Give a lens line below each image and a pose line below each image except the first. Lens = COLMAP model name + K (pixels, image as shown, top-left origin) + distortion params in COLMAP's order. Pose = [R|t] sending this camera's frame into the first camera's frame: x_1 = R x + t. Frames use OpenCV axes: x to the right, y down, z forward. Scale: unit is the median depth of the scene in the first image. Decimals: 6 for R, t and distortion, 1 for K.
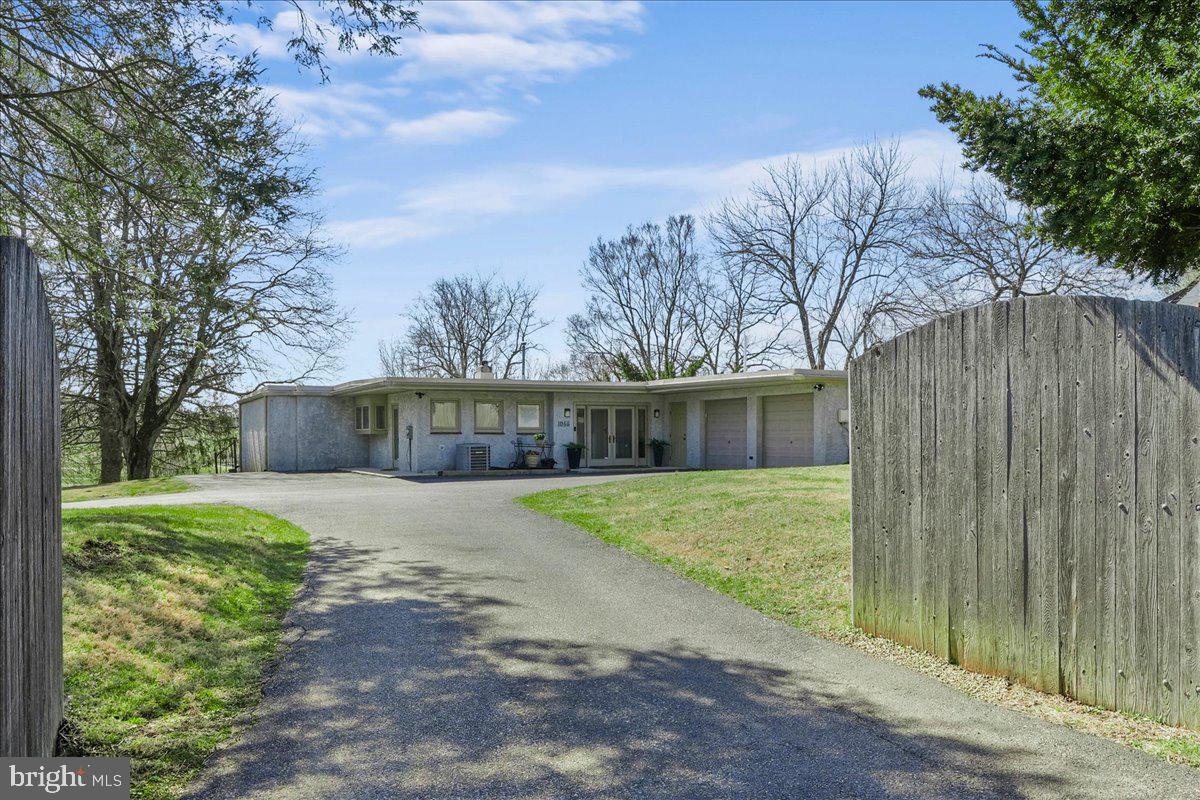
lens RADIAL K [[1275.9, 0, 600.0], [0, 1275.9, 400.0], [0, 0, 1]] dist [-0.013339, -0.001531]
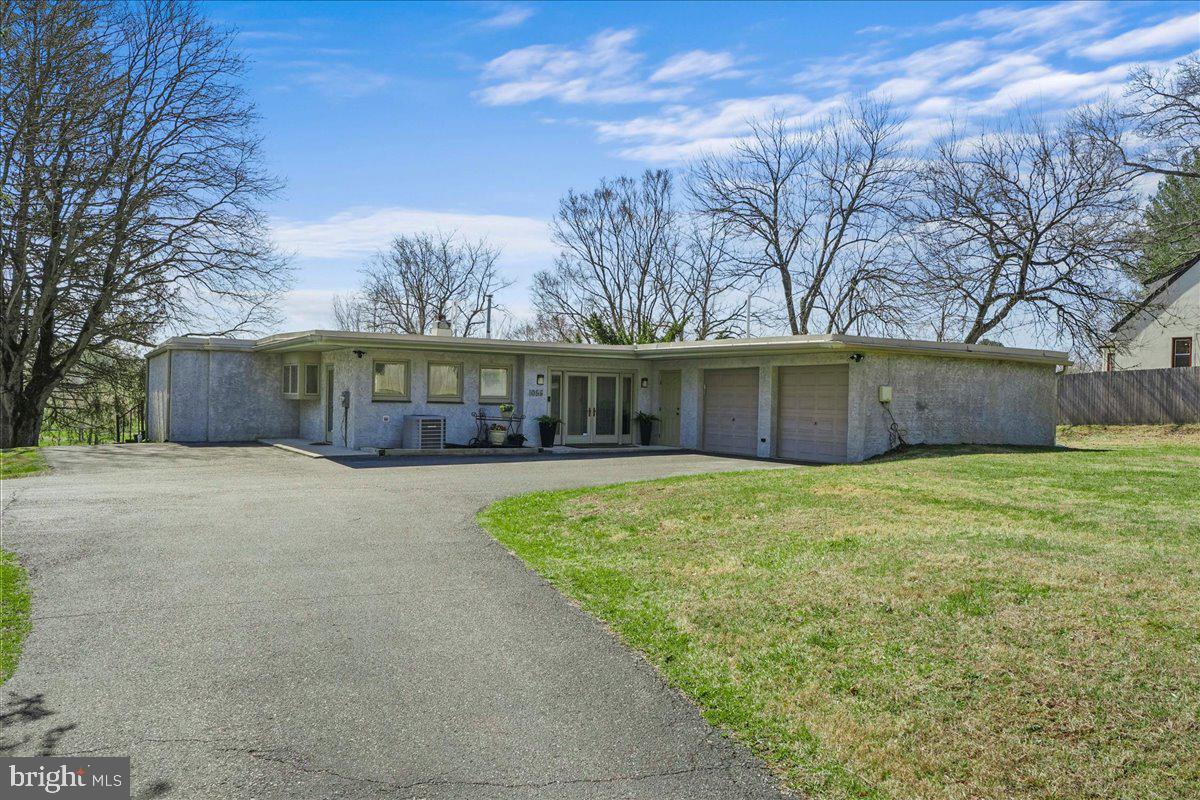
lens RADIAL K [[1118.1, 0, 649.6], [0, 1118.1, 386.0], [0, 0, 1]] dist [0.019267, 0.003527]
pose [[0.995496, 0.024386, 0.091616, -0.015246], [-0.026298, 0.999460, 0.019723, -0.001584], [-0.091086, -0.022043, 0.995599, 0.186987]]
